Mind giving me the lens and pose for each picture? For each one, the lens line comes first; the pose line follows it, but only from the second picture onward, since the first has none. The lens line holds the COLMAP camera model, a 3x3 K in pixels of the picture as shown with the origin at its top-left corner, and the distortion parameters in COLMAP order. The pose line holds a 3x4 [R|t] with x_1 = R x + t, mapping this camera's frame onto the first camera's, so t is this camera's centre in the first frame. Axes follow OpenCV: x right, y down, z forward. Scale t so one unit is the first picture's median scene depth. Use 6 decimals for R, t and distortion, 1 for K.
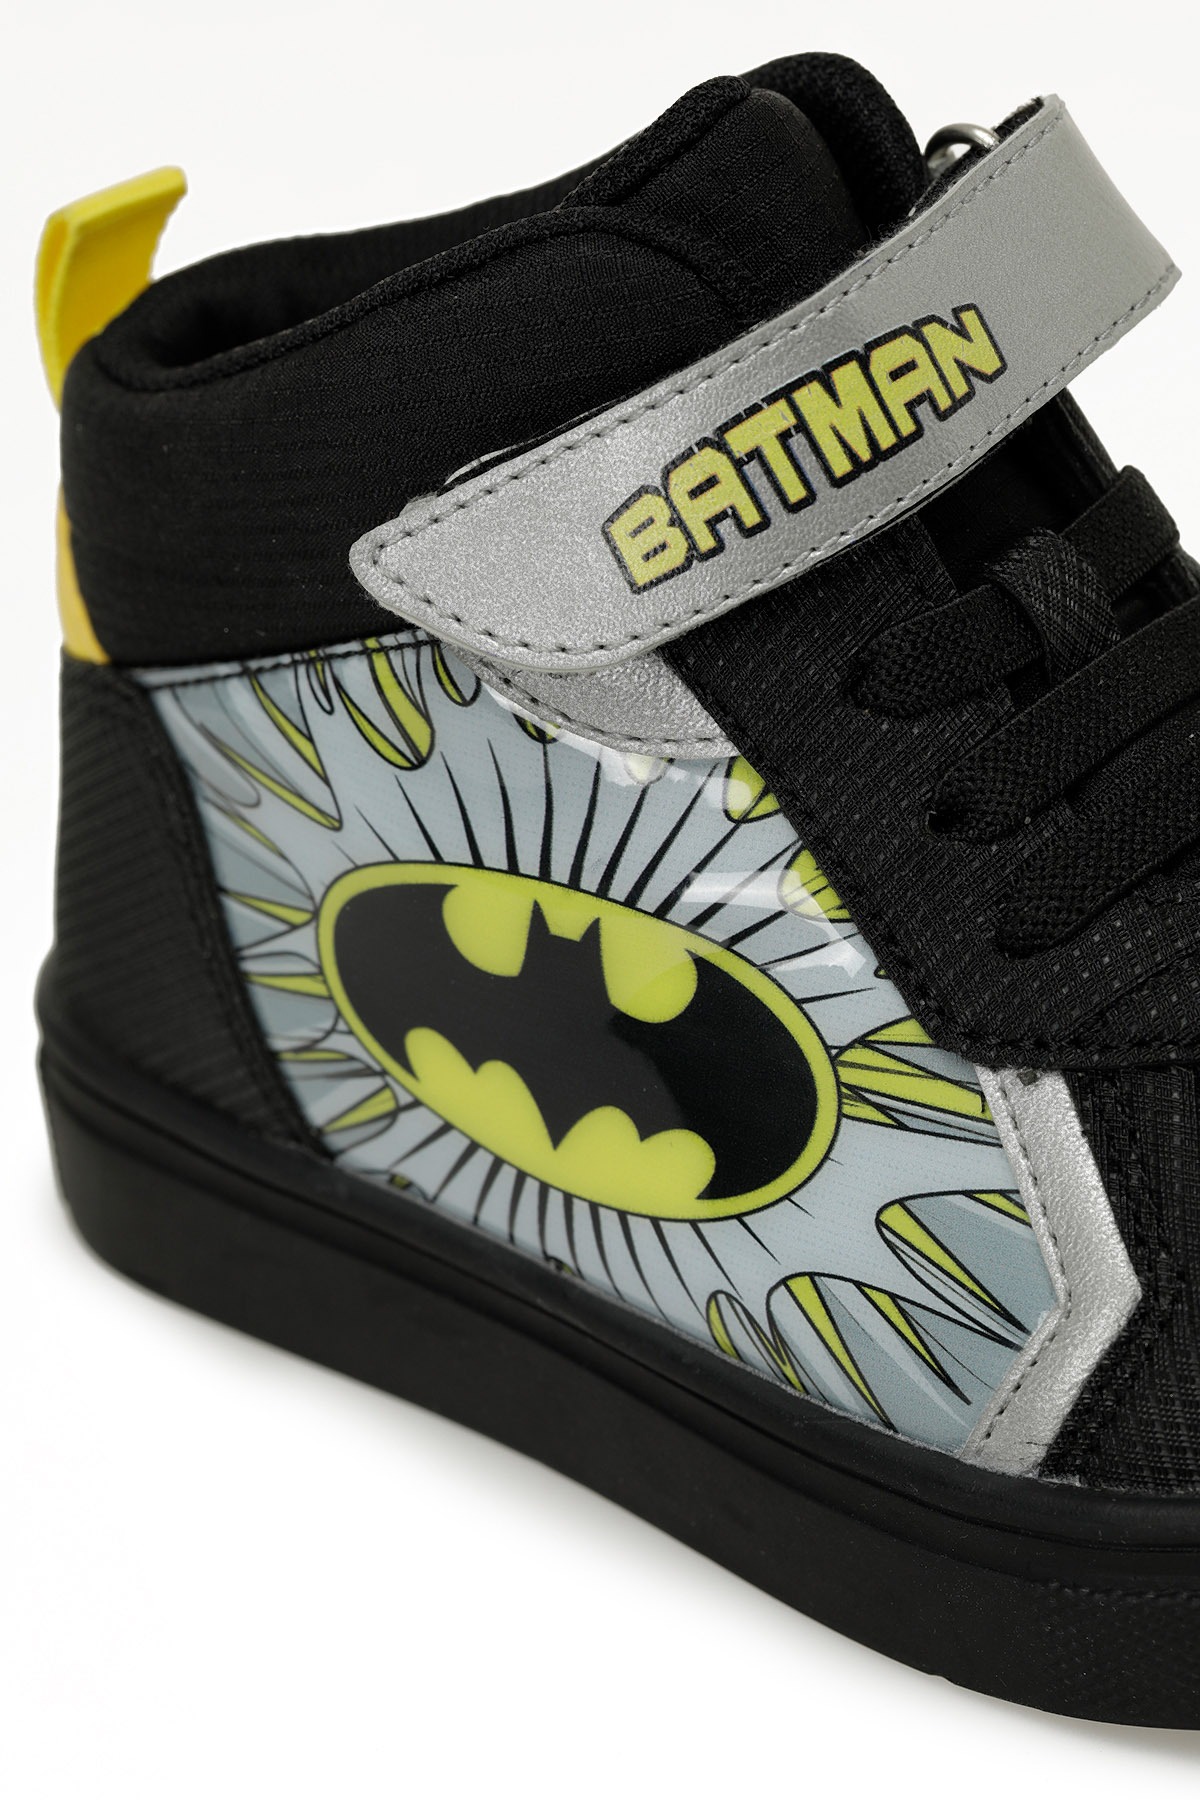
lens RADIAL K [[6222.2, 0, 600.0], [0, 6222.2, 900.0], [0, 0, 1]] dist [-0.021275, 1.182011]
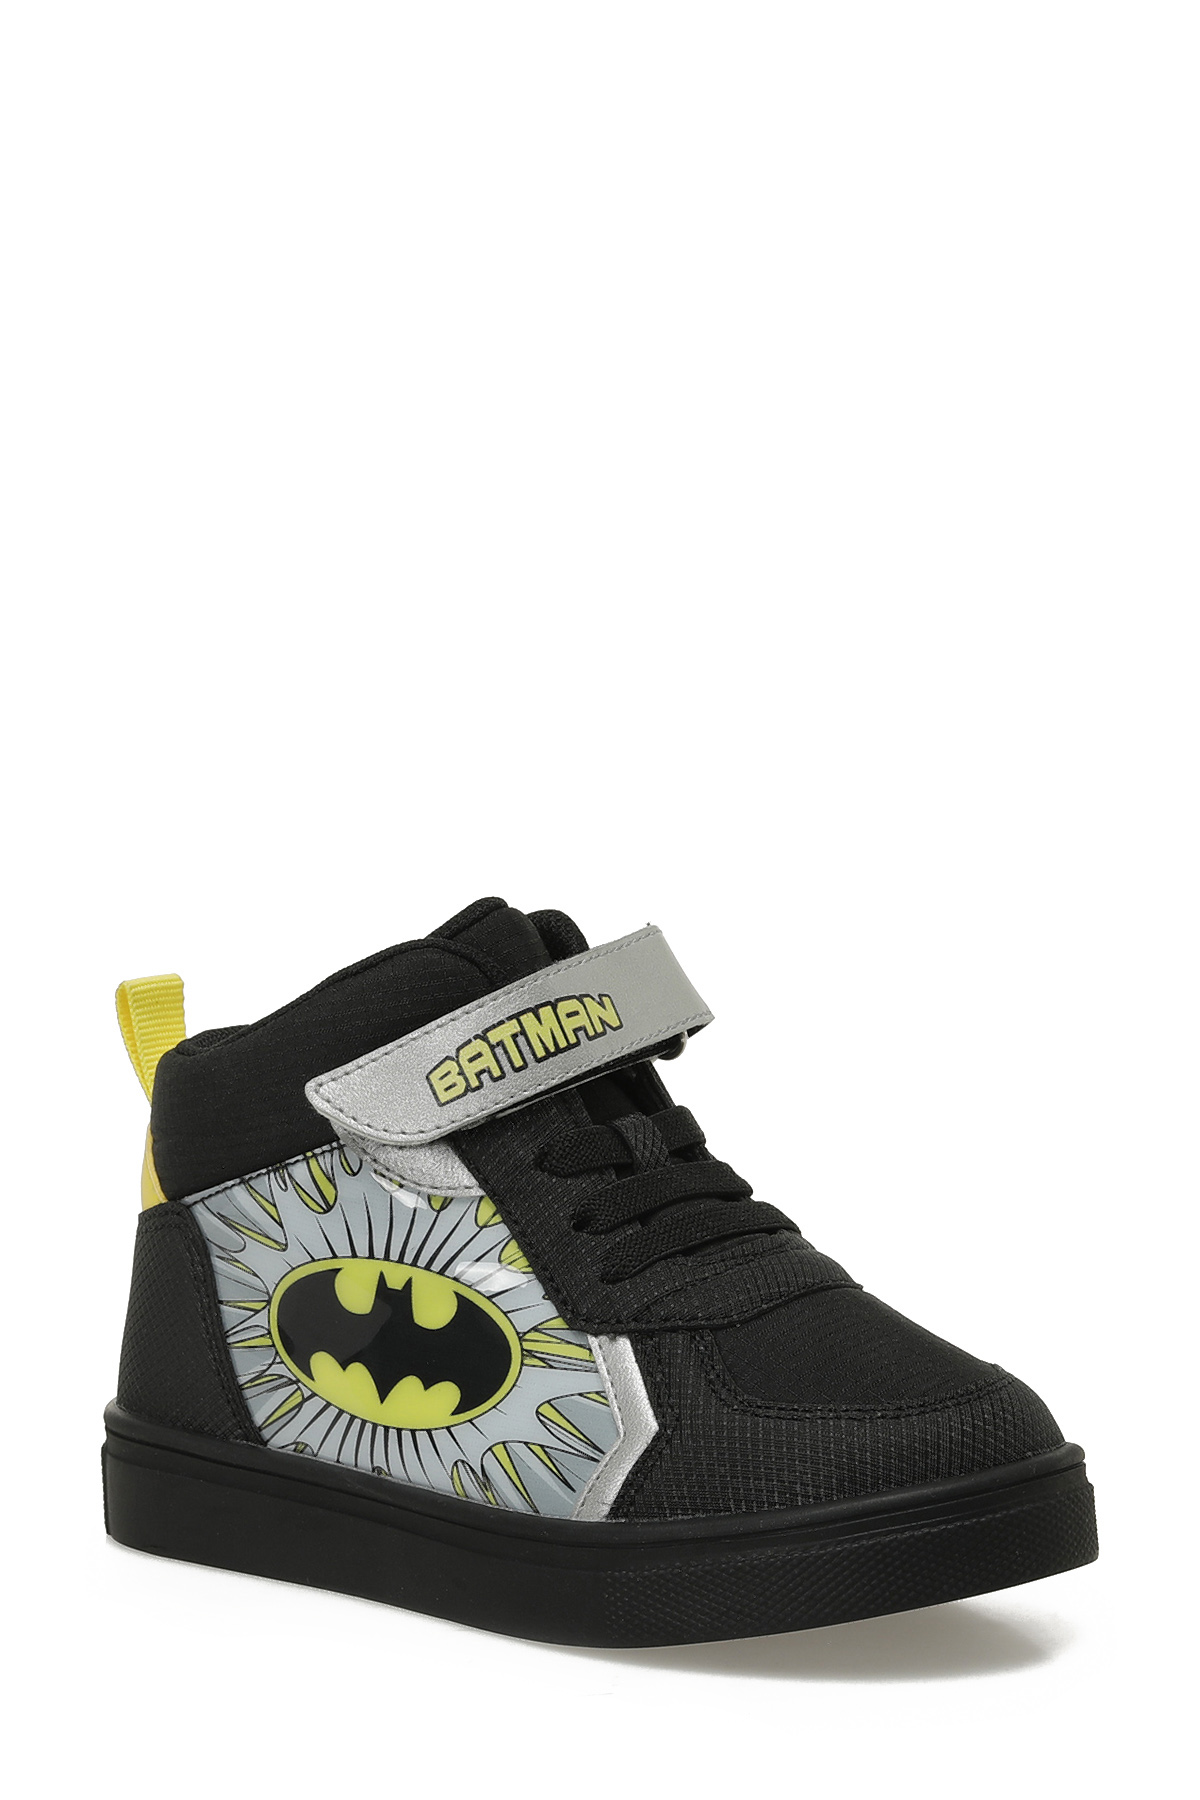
lens RADIAL K [[6222.2, 0, 600.0], [0, 6222.2, 900.0], [0, 0, 1]] dist [-0.021275, 1.182011]
pose [[0.997616, 0.065741, 0.020970, 0.010872], [-0.056937, 0.955911, -0.288085, 0.483246], [-0.038984, 0.286204, 0.957375, -1.032346]]
